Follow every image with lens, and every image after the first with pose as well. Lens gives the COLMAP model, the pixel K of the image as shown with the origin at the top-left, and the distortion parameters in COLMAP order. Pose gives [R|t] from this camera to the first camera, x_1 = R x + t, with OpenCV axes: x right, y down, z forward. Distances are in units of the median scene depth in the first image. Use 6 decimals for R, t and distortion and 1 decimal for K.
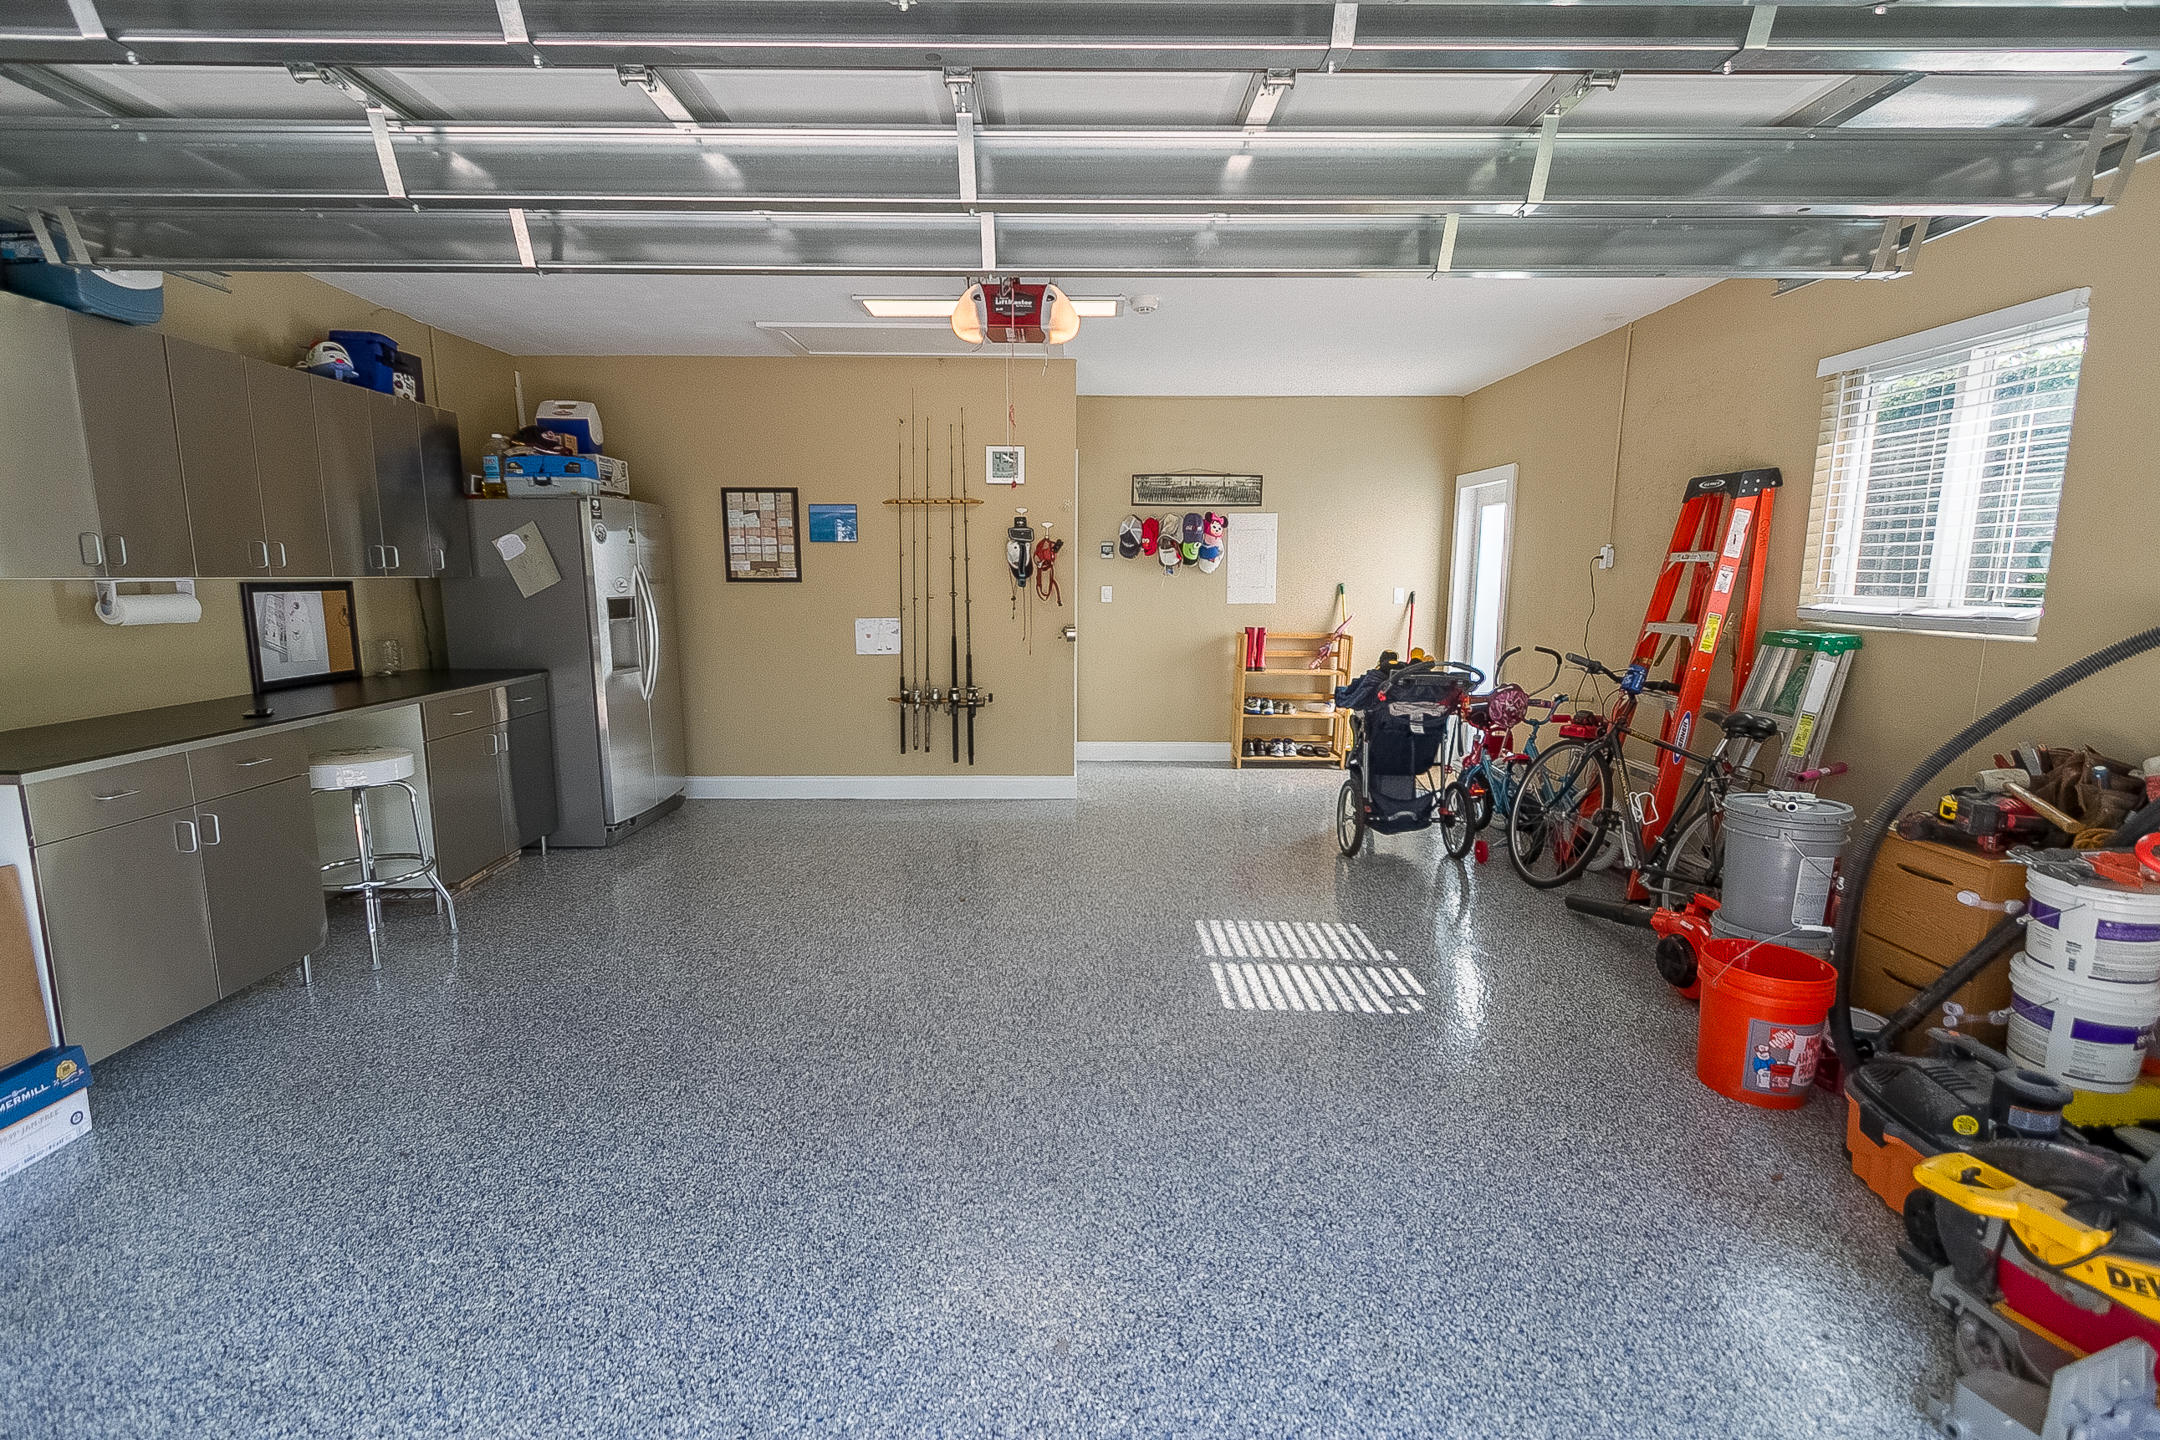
lens RADIAL K [[983.6, 0, 1078.2], [0, 983.6, 732.6], [0, 0, 1]] dist [0.000706, -0.000872]
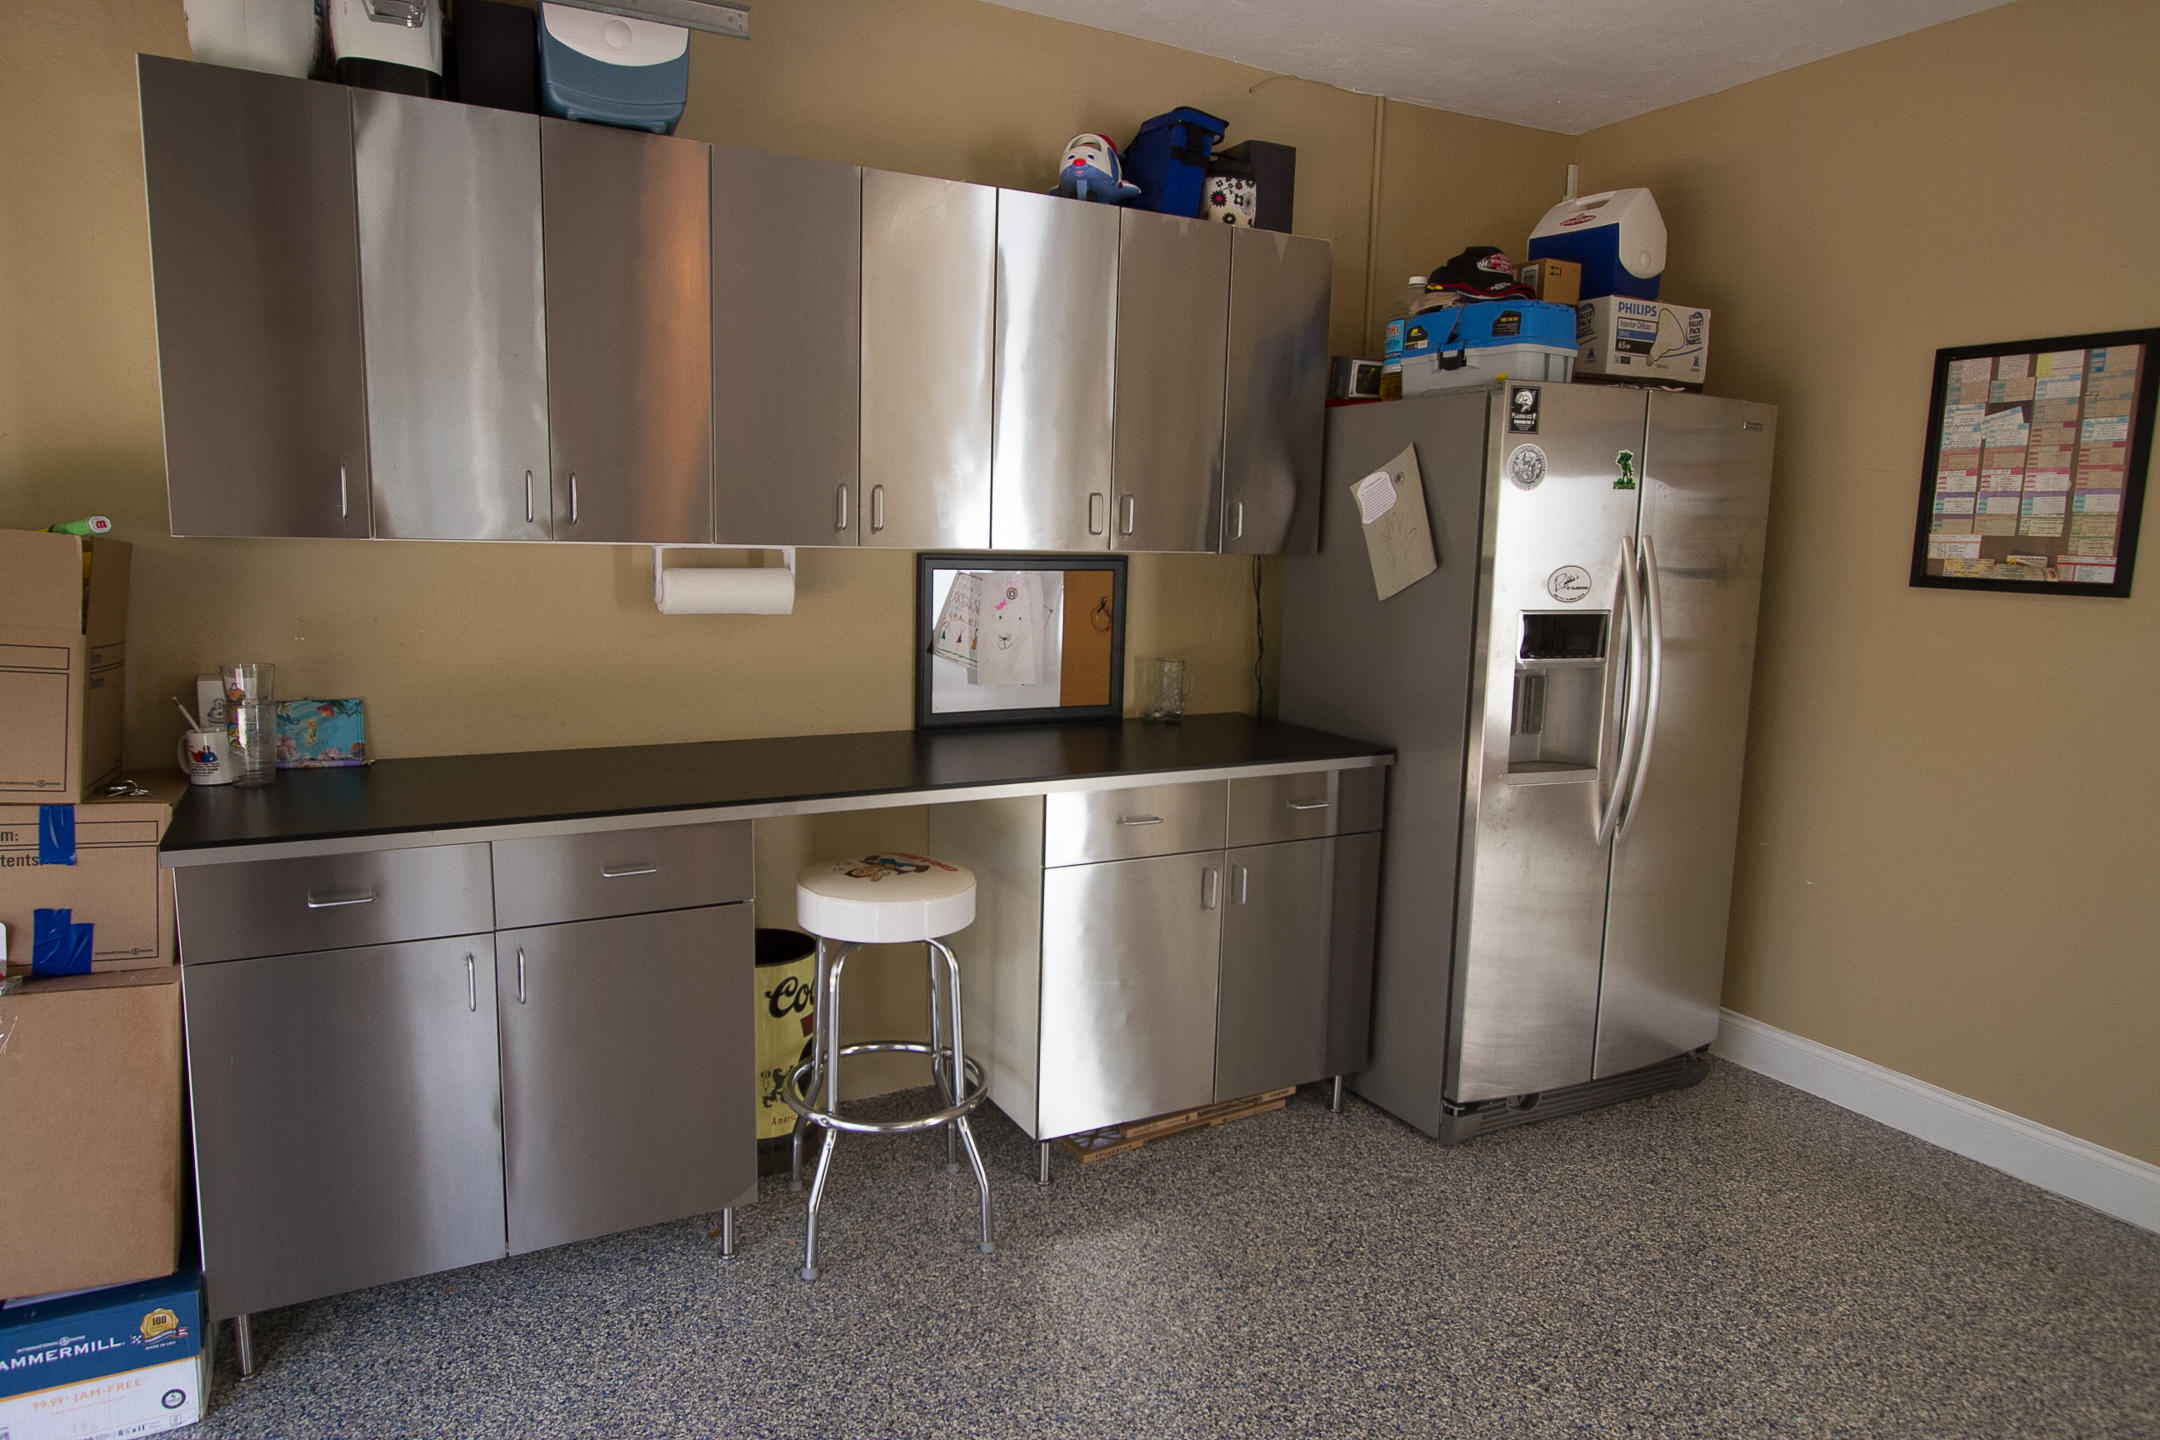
lens RADIAL K [[1343.1, 0, 1080.0], [0, 1343.1, 720.0], [0, 0, 1]] dist [-0.003359, -0.001449]
pose [[0.463711, 0.137817, -0.875202, -0.036113], [-0.166464, 0.983788, 0.066718, -0.098040], [0.870208, 0.114752, 0.479134, 0.555330]]
